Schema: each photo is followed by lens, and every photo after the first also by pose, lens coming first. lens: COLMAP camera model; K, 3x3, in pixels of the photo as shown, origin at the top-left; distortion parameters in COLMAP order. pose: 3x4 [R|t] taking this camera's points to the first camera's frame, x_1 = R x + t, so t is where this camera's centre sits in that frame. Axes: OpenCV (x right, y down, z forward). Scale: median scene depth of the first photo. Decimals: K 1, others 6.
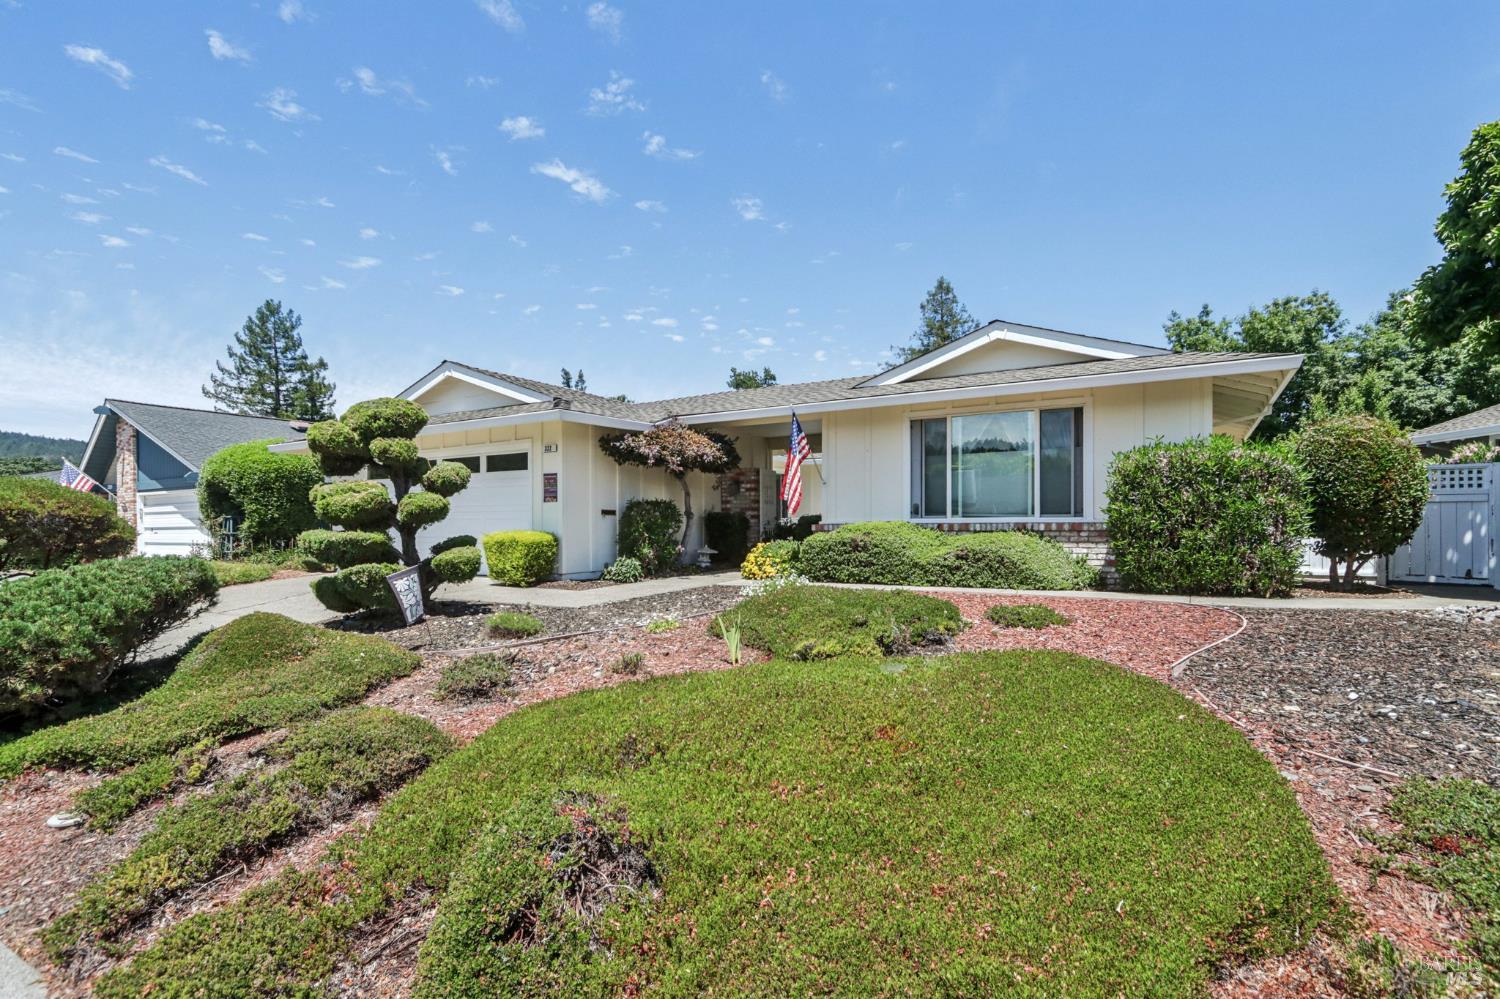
lens RADIAL K [[692.1, 0, 748.9], [0, 692.1, 512.6], [0, 0, 1]] dist [-0.008325, -0.000698]
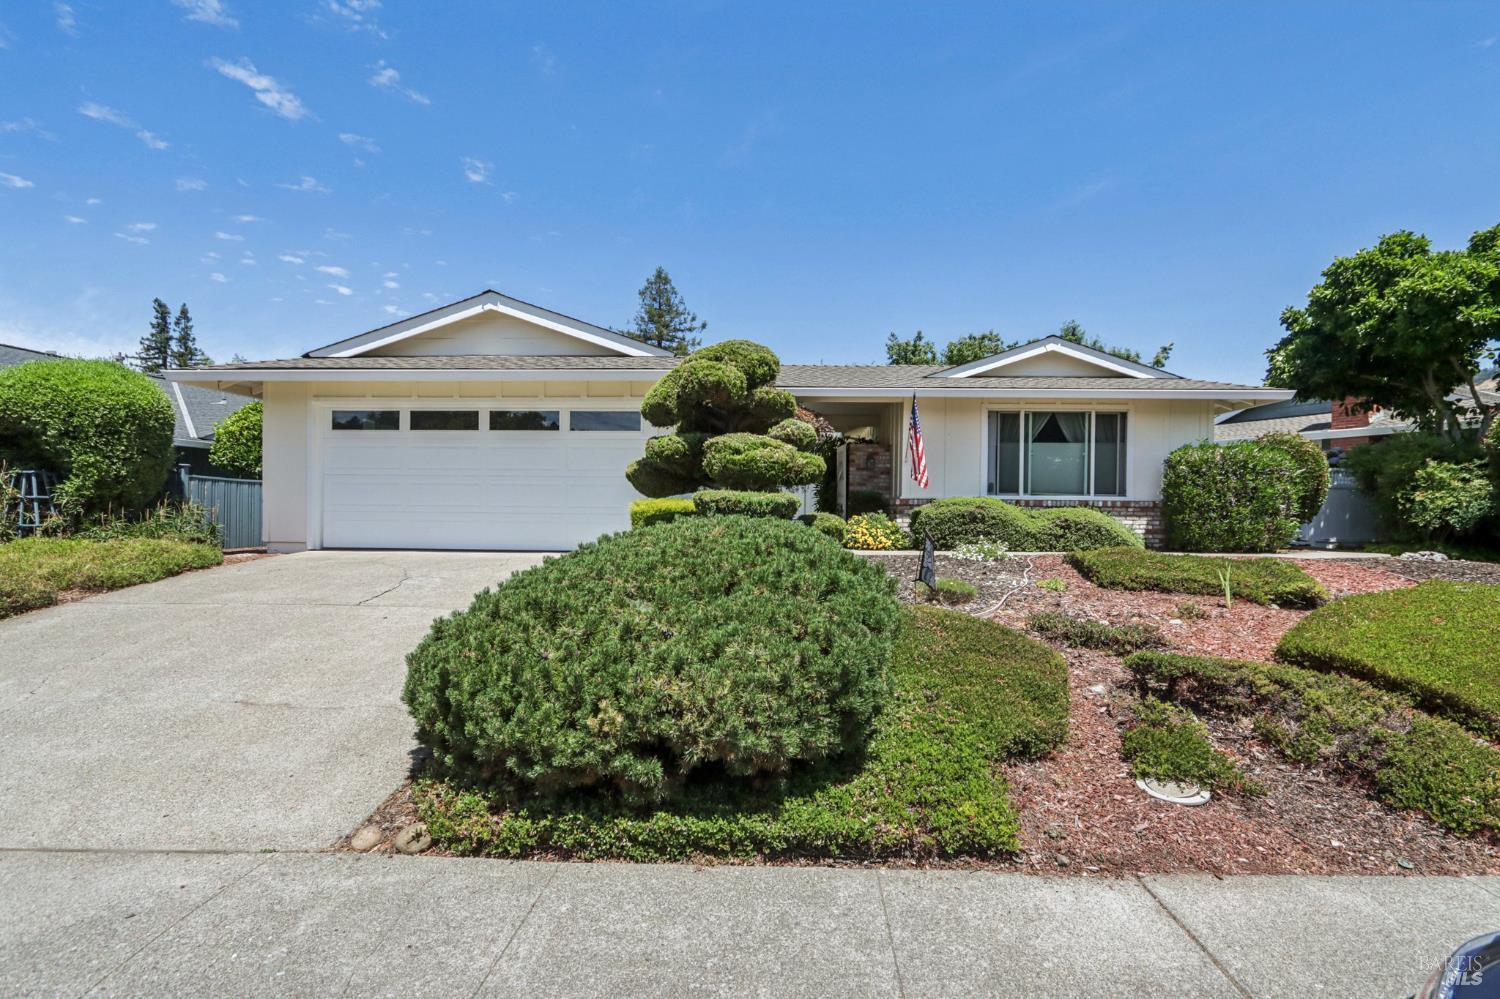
lens RADIAL K [[692.1, 0, 736.5], [0, 692.1, 503.5], [0, 0, 1]] dist [-0.008325, -0.000698]
pose [[0.882706, 0.016678, 0.469629, -0.686361], [-0.022672, 0.999718, 0.007111, 0.023560], [-0.469378, -0.016925, 0.882835, 0.169056]]
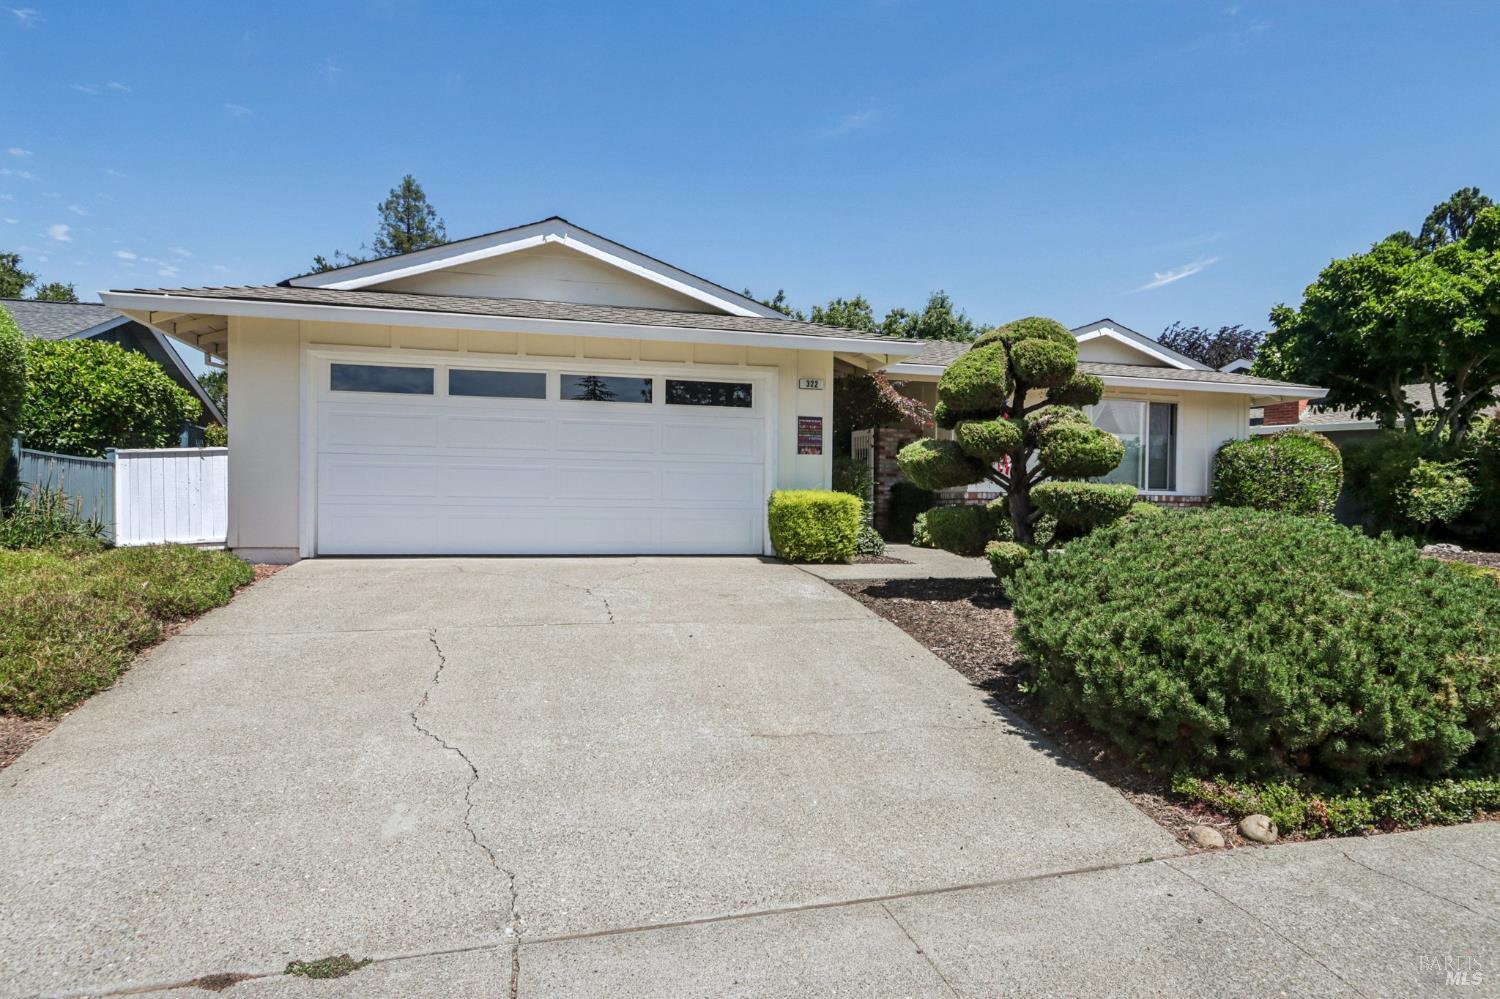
lens RADIAL K [[881.3, 0, 718.8], [0, 881.3, 508.8], [0, 0, 1]] dist [-0.008811, 0.002102]
pose [[0.708619, 0.011296, 0.705501, -1.095479], [-0.028631, 0.999509, 0.012755, 0.037113], [-0.705011, -0.029238, 0.708594, 0.393366]]
